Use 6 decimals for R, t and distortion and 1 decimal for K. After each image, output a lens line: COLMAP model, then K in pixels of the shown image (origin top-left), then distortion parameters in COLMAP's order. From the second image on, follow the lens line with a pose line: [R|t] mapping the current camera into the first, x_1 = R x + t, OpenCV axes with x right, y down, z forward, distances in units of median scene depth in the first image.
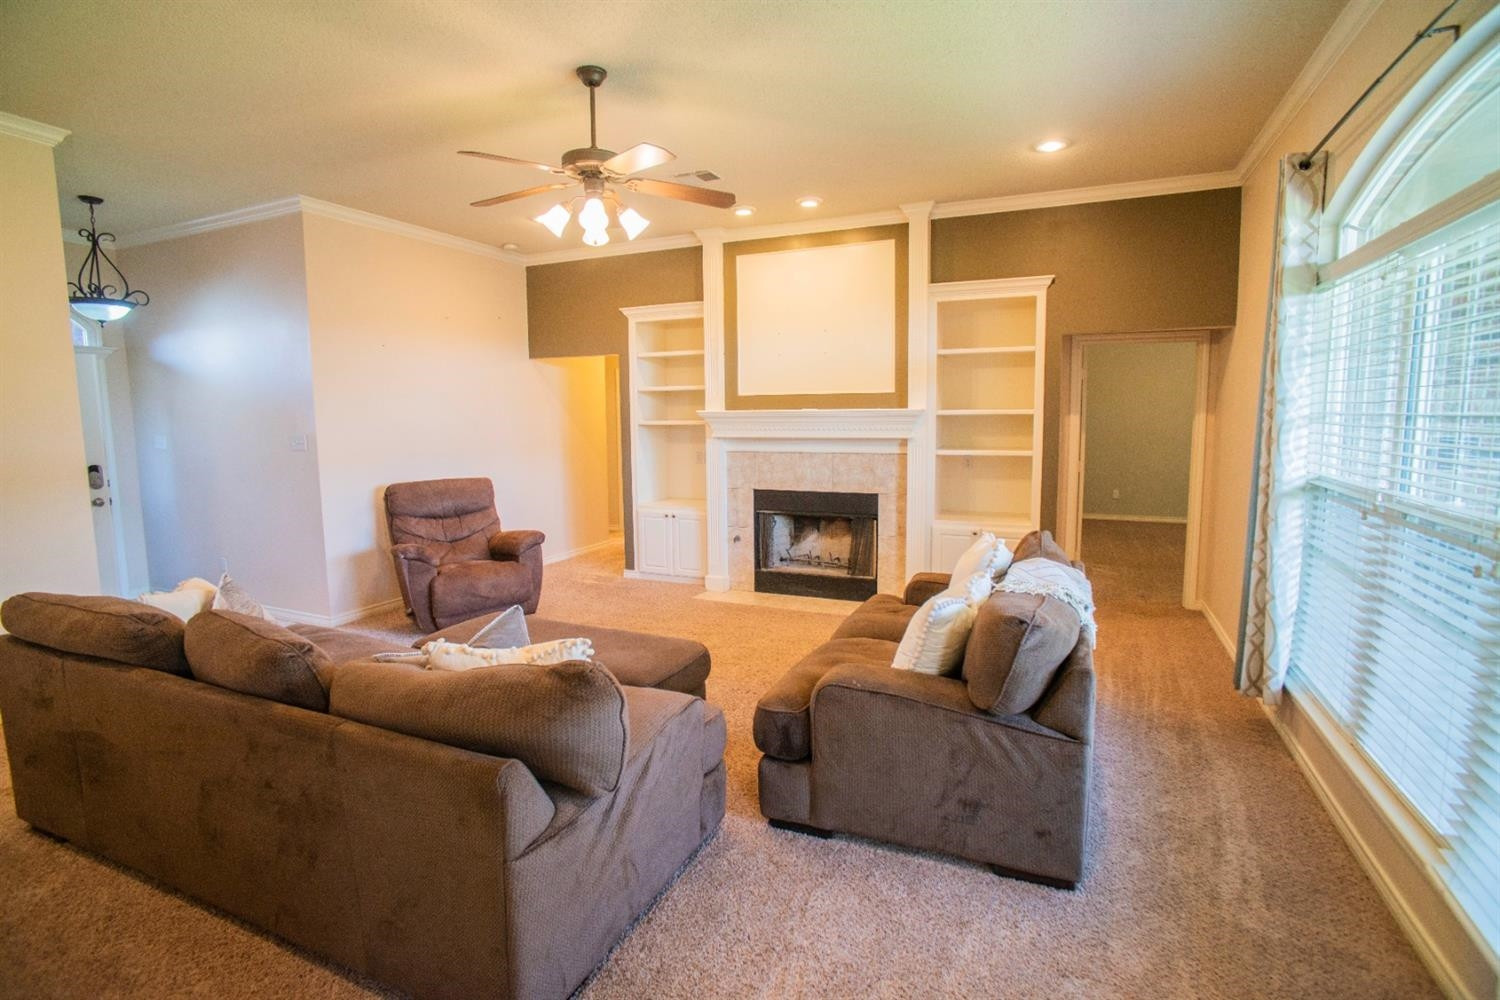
lens RADIAL K [[715.9, 0, 755.8], [0, 715.9, 497.7], [0, 0, 1]] dist [-0.035179, 0.006055]
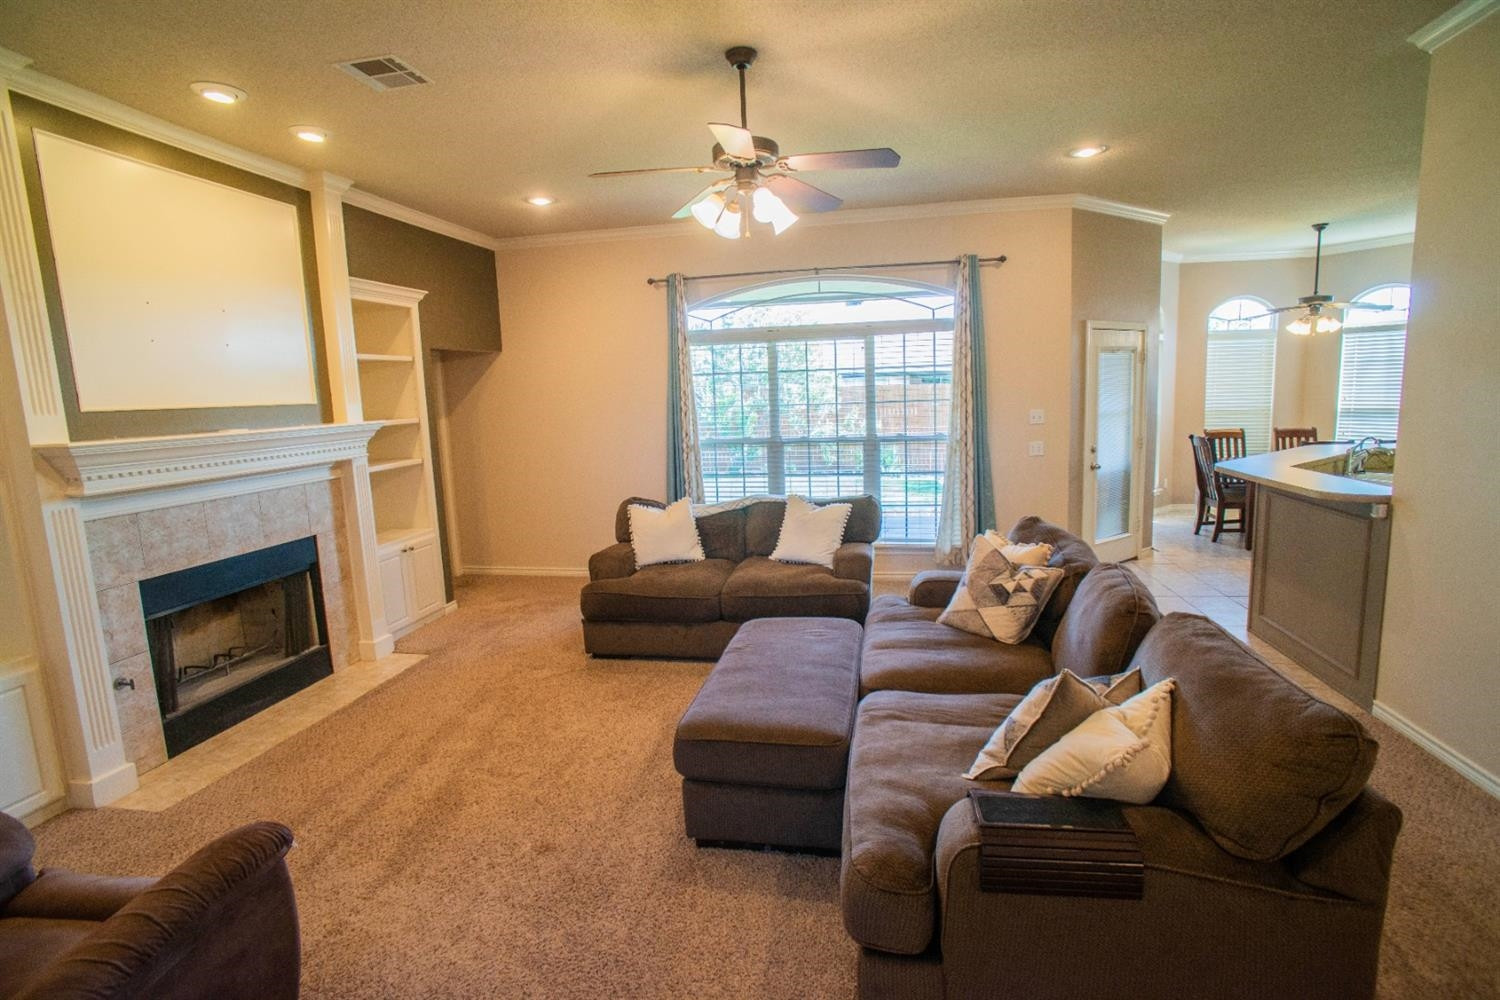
lens RADIAL K [[715.9, 0, 757.5], [0, 715.9, 492.4], [0, 0, 1]] dist [-0.035179, 0.006055]
pose [[-0.225711, -0.122213, 0.966498, -0.684253], [0.152153, 0.975502, 0.158885, -0.101172], [-0.962239, 0.182918, -0.201586, 0.707936]]
